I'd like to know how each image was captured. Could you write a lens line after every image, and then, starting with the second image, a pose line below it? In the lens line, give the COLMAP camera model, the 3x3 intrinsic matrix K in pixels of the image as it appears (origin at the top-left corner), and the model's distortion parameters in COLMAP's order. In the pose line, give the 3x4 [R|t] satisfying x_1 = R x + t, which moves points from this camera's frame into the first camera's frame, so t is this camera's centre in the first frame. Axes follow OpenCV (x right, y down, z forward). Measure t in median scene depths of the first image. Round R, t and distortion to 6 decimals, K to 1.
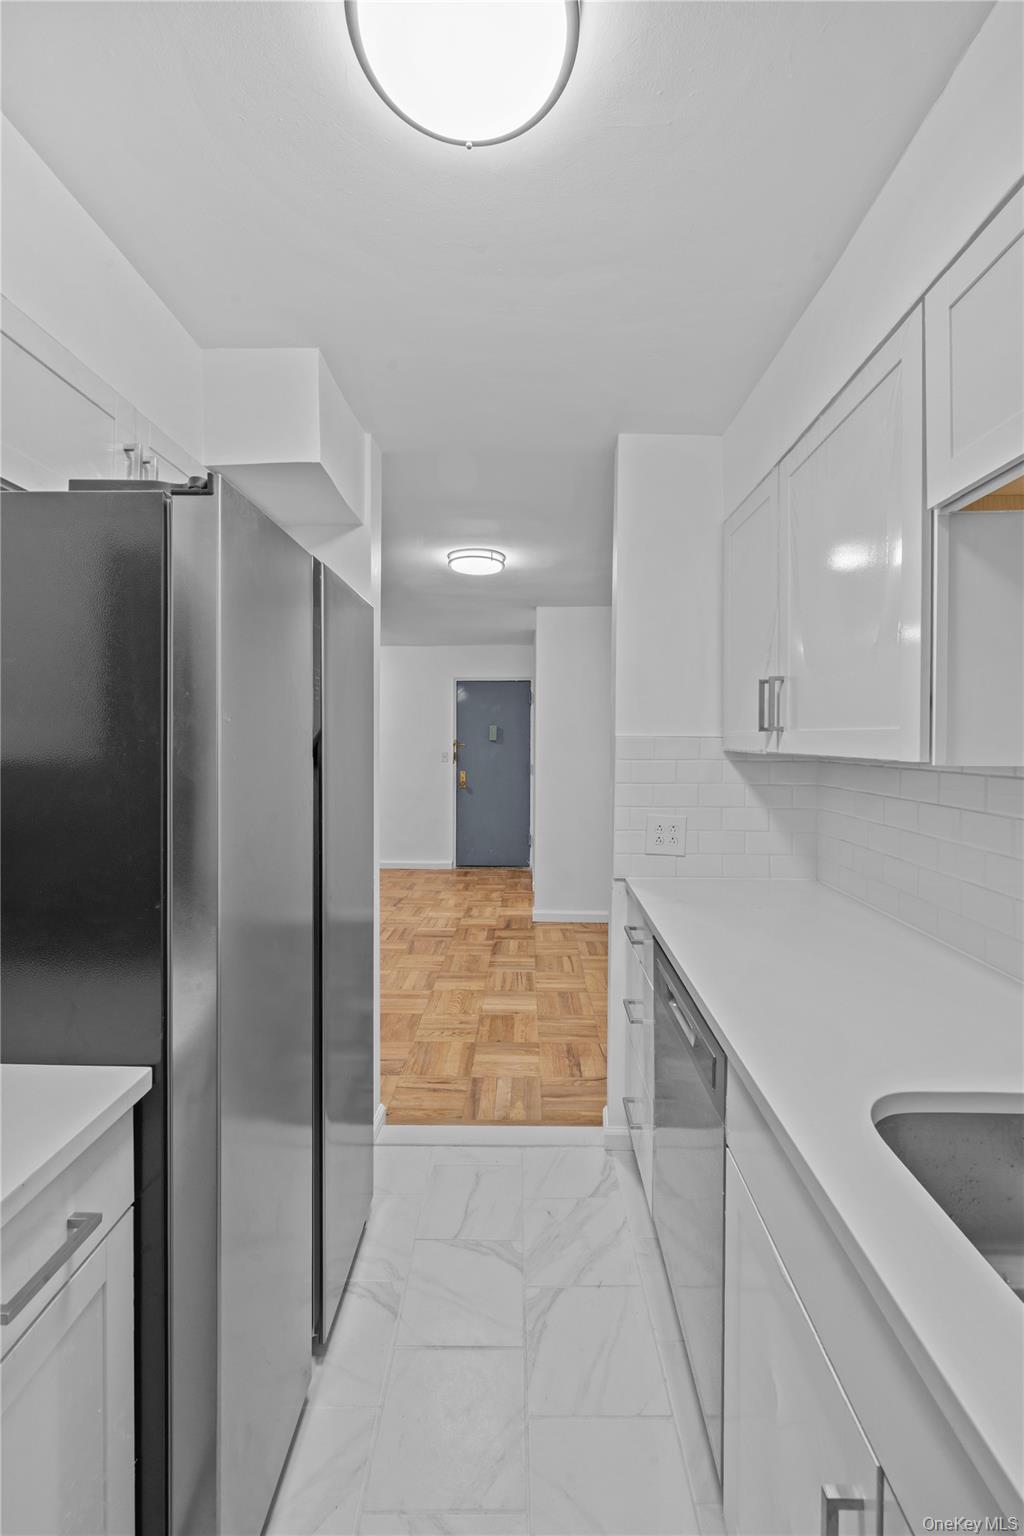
lens RADIAL K [[611.7, 0, 514.7], [0, 611.7, 747.9], [0, 0, 1]] dist [-0.000163, -0.000201]
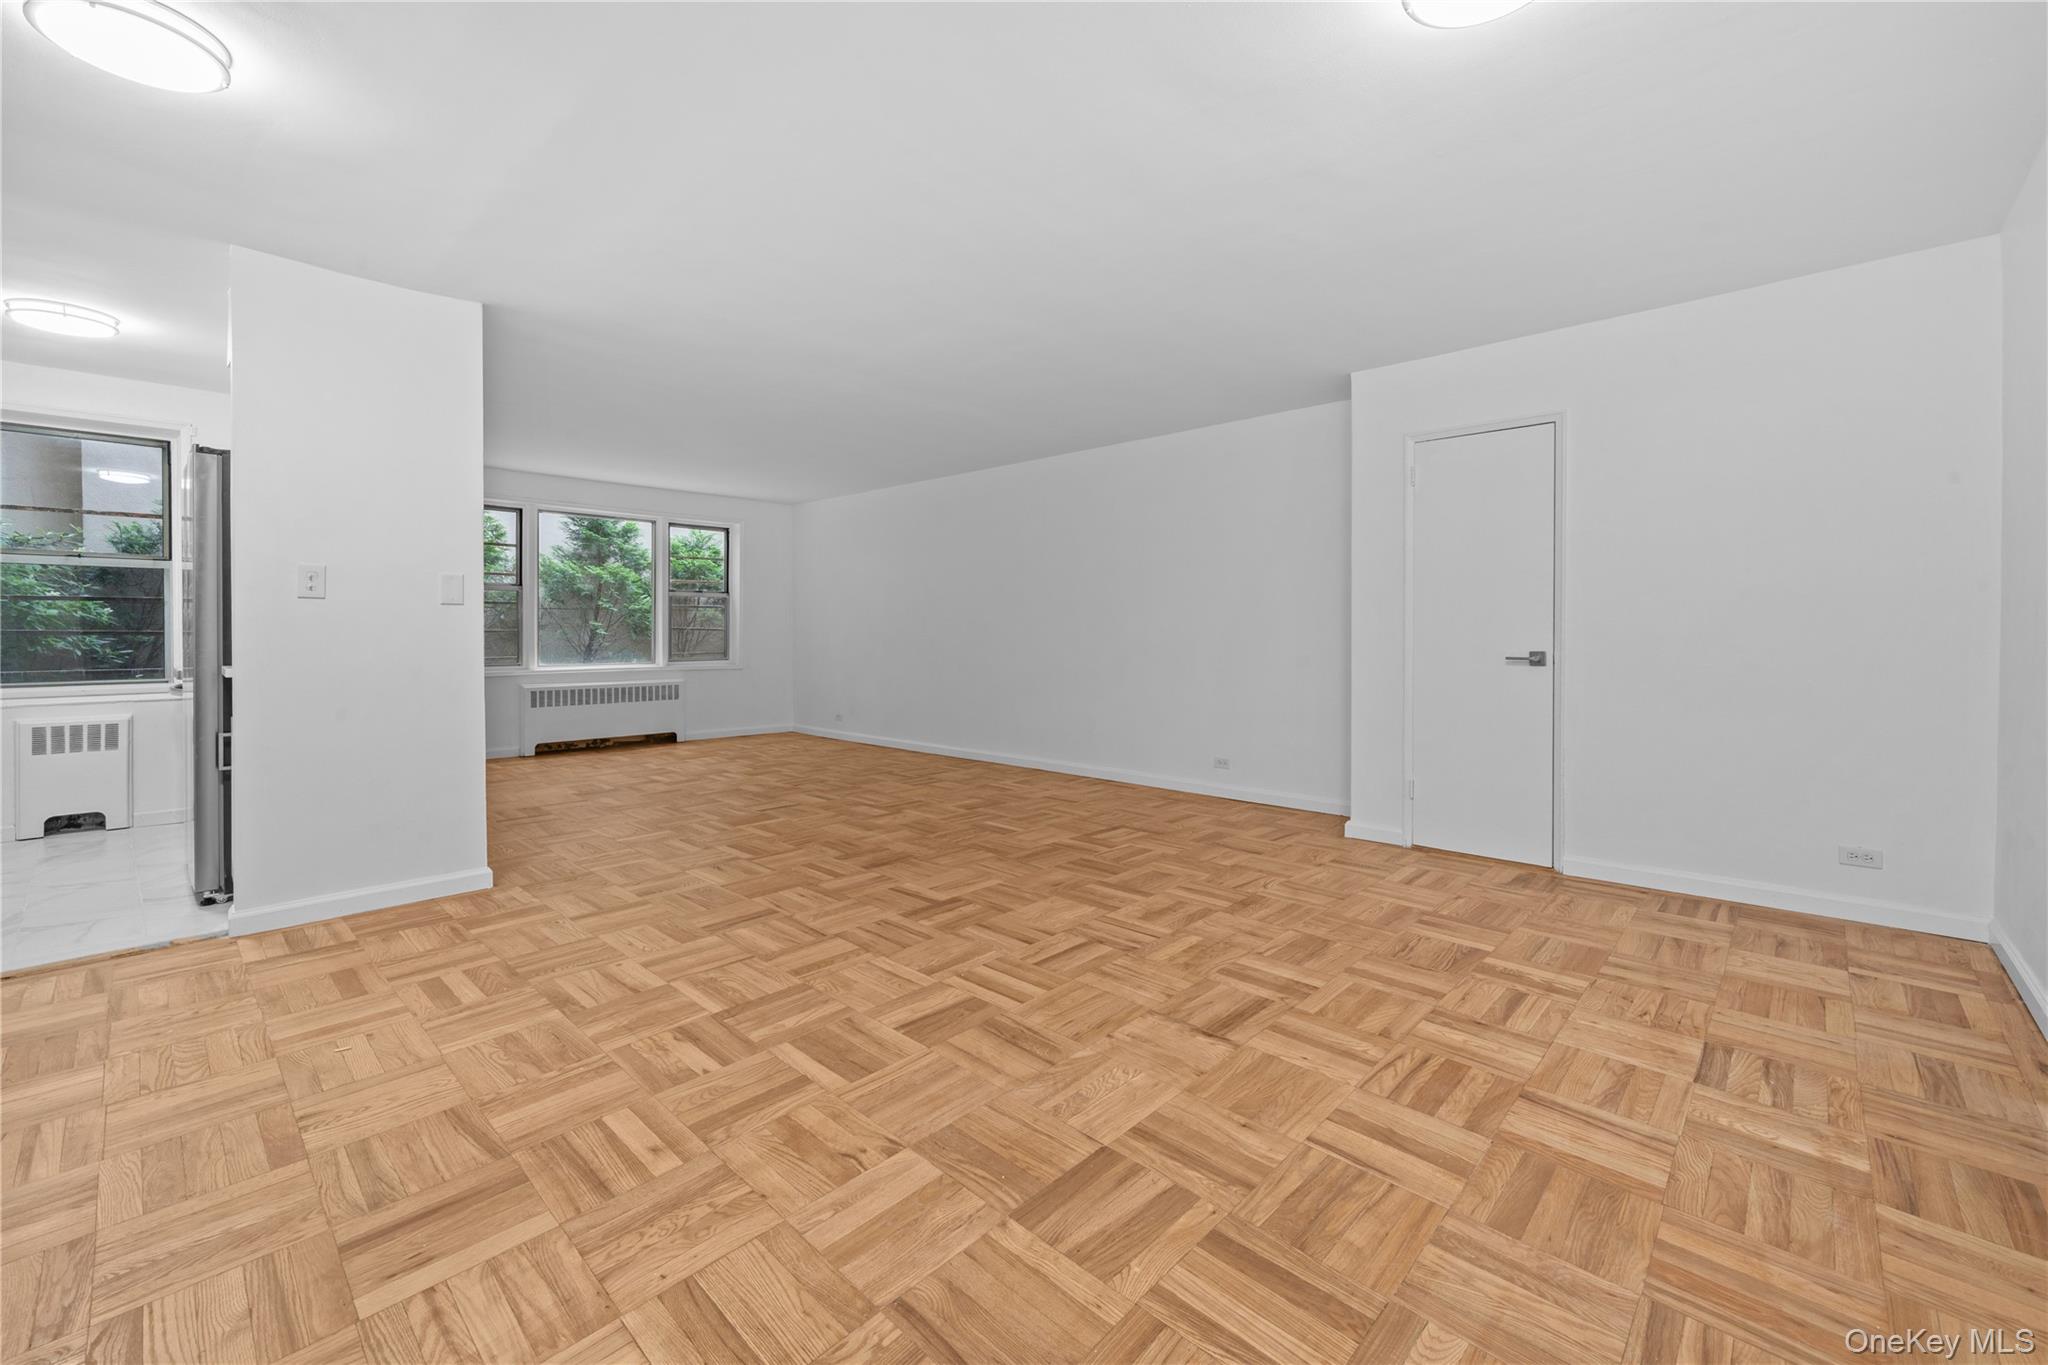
lens RADIAL K [[834.5, 0, 1021.7], [0, 834.5, 633.6], [0, 0, 1]] dist [-0.000141, -0.000087]
pose [[-0.671088, -0.000616, -0.741377, -0.023944], [-0.008863, 0.999935, 0.007192, 0.036970], [0.741324, 0.011397, -0.671050, 0.928157]]
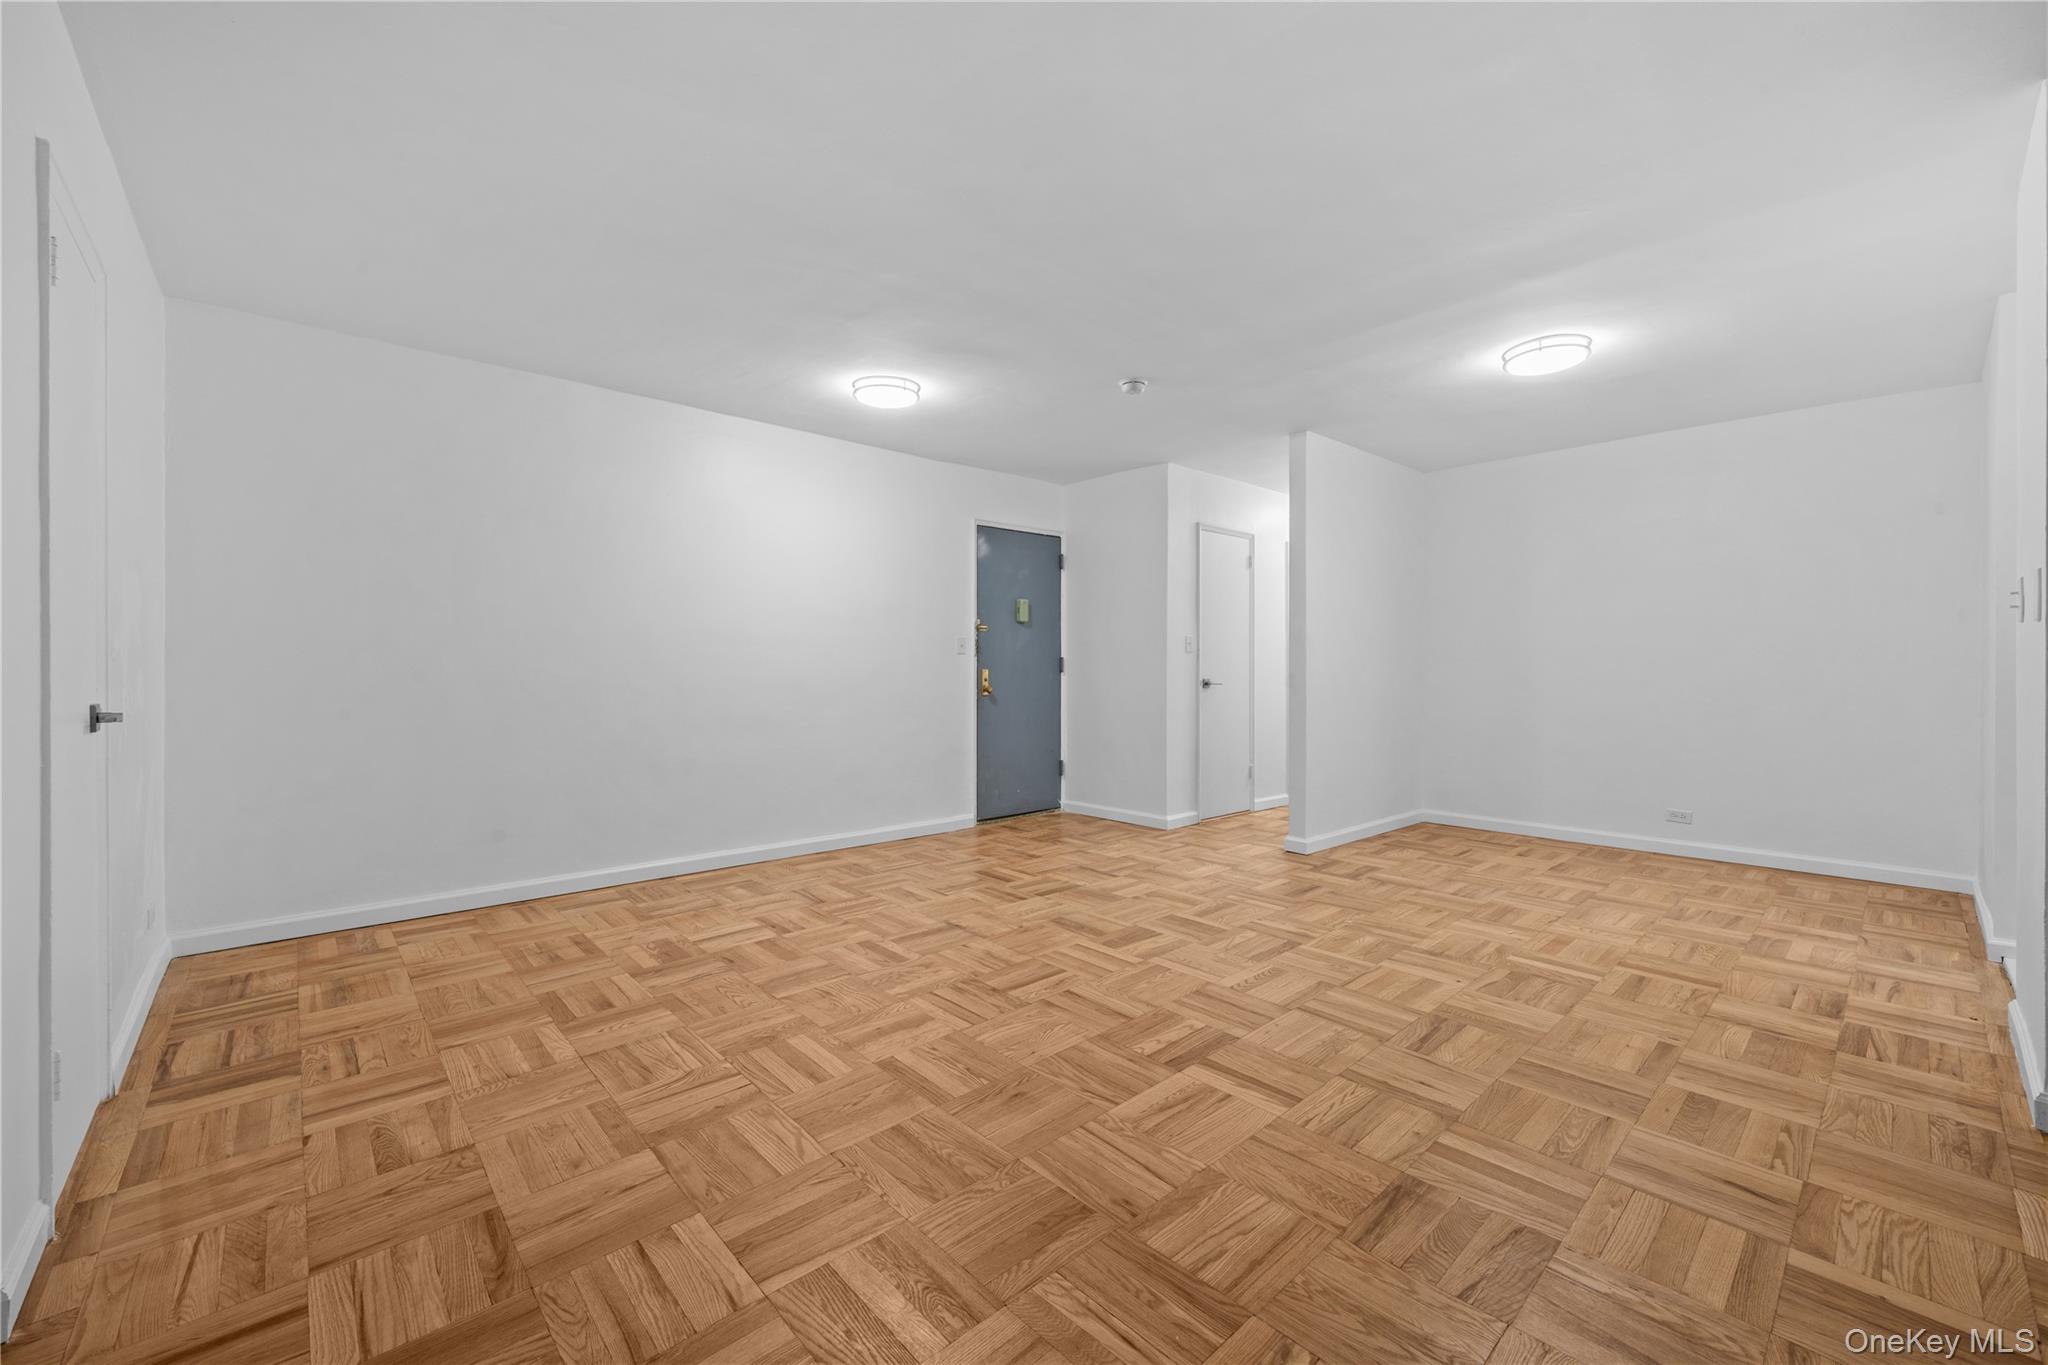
lens RADIAL K [[815.6, 0, 1017.7], [0, 815.6, 671.8], [0, 0, 1]] dist [-0.000163, -0.000201]
pose [[0.724421, -0.005773, 0.689334, -0.640312], [0.008501, 0.999964, -0.000559, 0.041535], [-0.689305, 0.006264, 0.724444, 0.369286]]
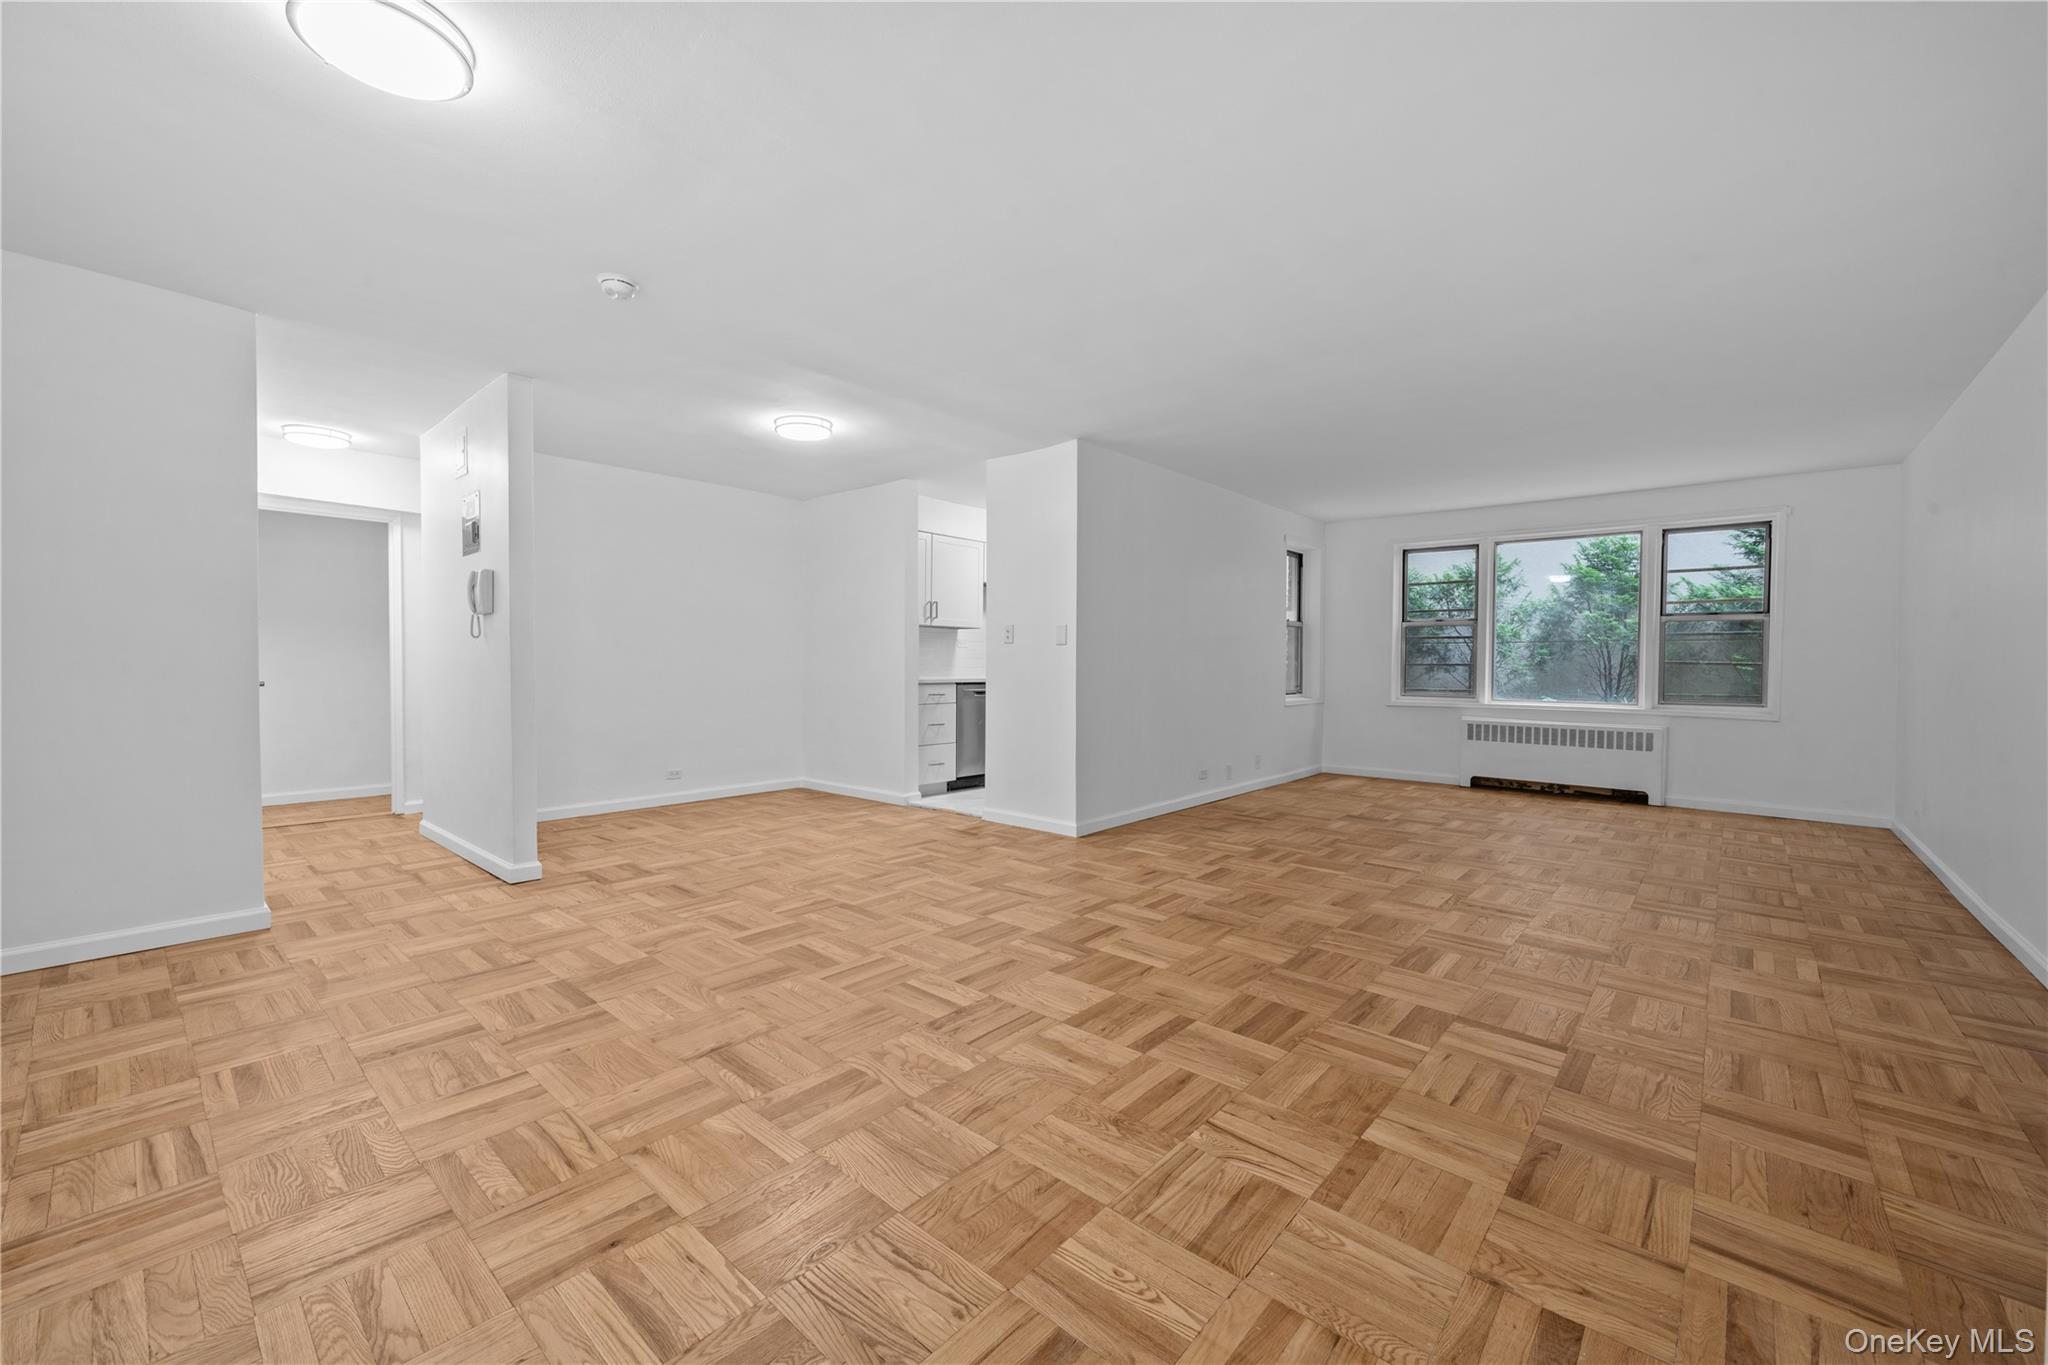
lens RADIAL K [[815.6, 0, 1017.7], [0, 815.6, 671.8], [0, 0, 1]] dist [-0.000163, -0.000201]
pose [[-0.763161, -0.015230, 0.646029, -0.630557], [-0.001923, 0.999771, 0.021297, 0.035040], [-0.646206, 0.015011, -0.763016, 0.936153]]
